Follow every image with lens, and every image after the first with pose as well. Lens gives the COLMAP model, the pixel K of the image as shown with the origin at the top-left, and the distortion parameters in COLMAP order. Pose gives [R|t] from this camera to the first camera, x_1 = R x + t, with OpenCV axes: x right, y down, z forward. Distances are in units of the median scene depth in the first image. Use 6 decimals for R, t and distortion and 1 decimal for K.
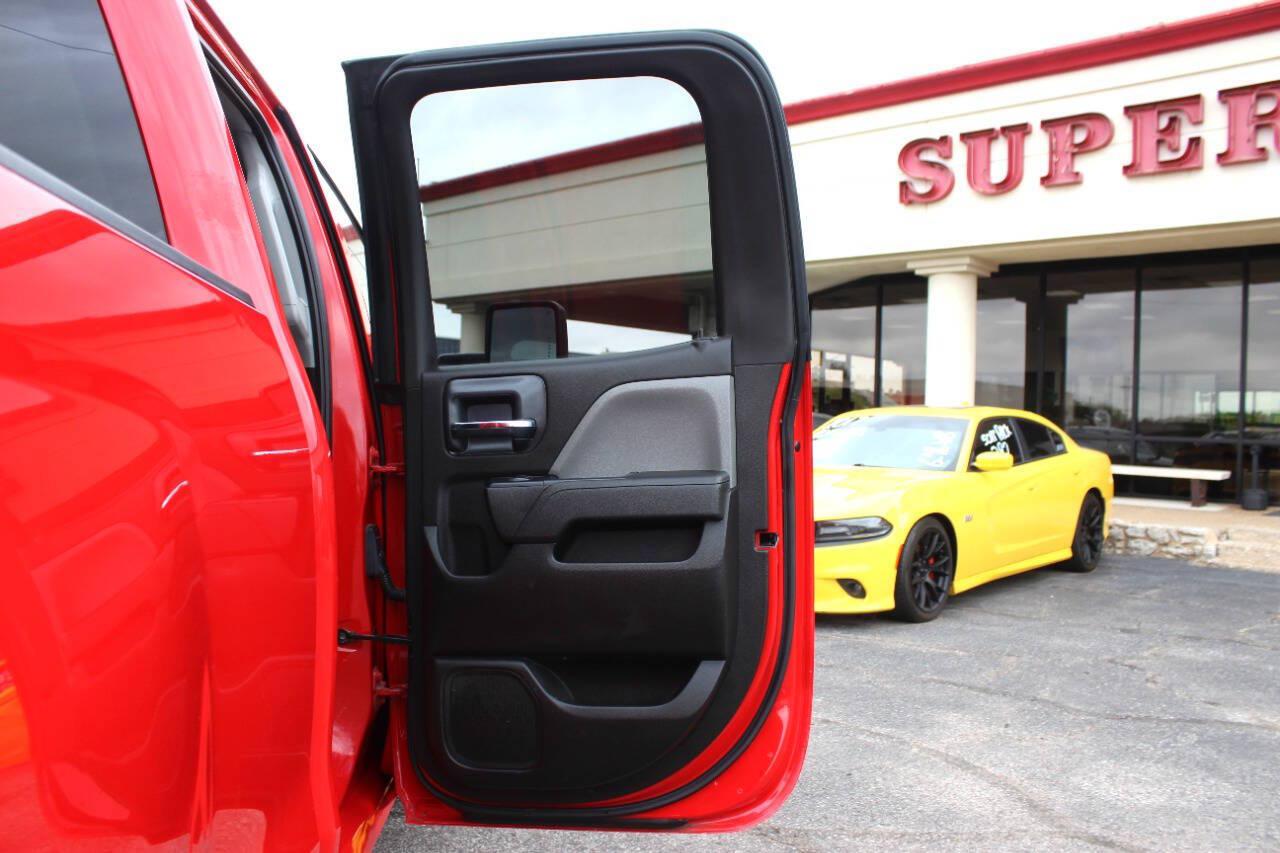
lens RADIAL K [[1354.9, 0, 640.0], [0, 1354.9, 426.5], [0, 0, 1]] dist [-0.119687, 0.005650]
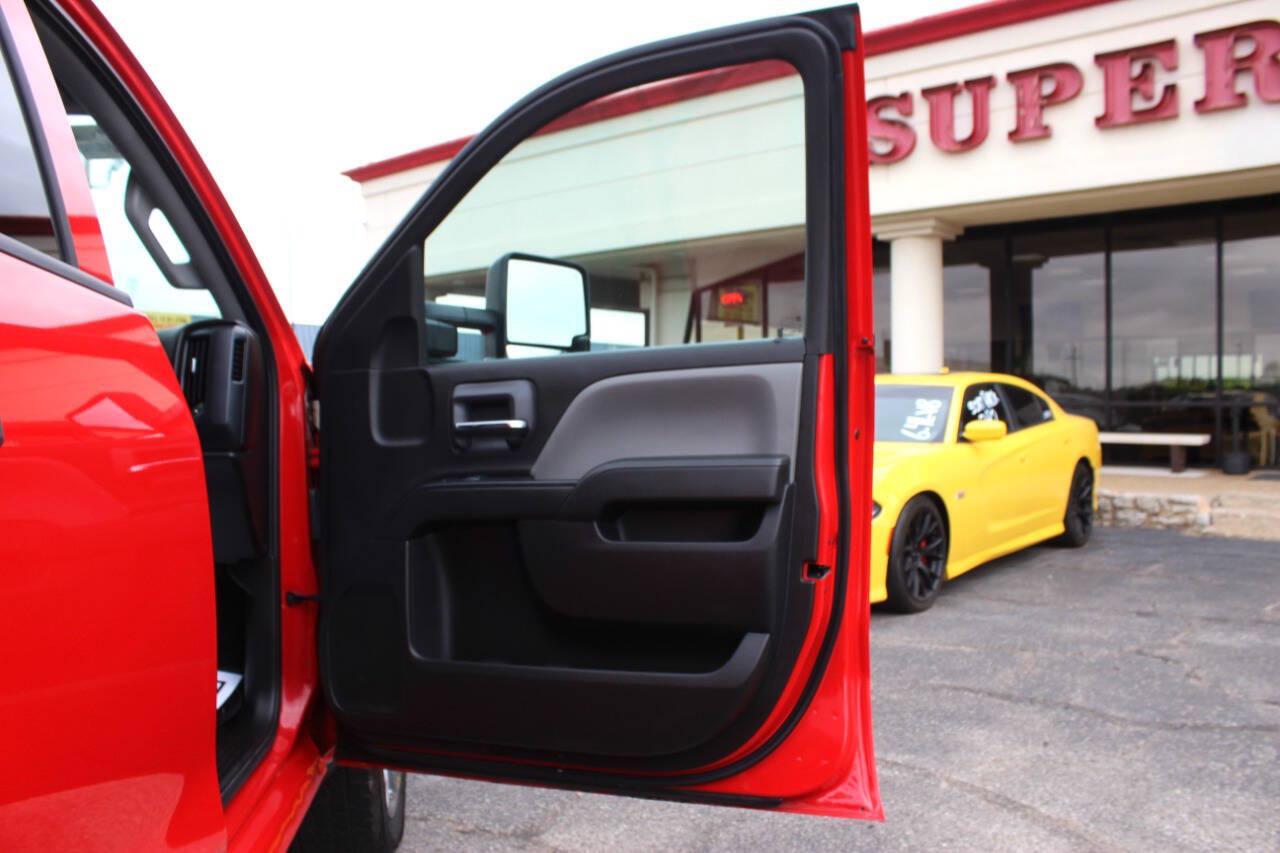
lens RADIAL K [[1314.1, 0, 640.0], [0, 1314.1, 426.5], [0, 0, 1]] dist [-0.117992, 0.009023]
pose [[0.998882, -0.032770, 0.034062, 0.000727], [0.032400, 0.999410, 0.011378, 0.005349], [-0.034415, -0.010262, 0.999355, 0.127887]]
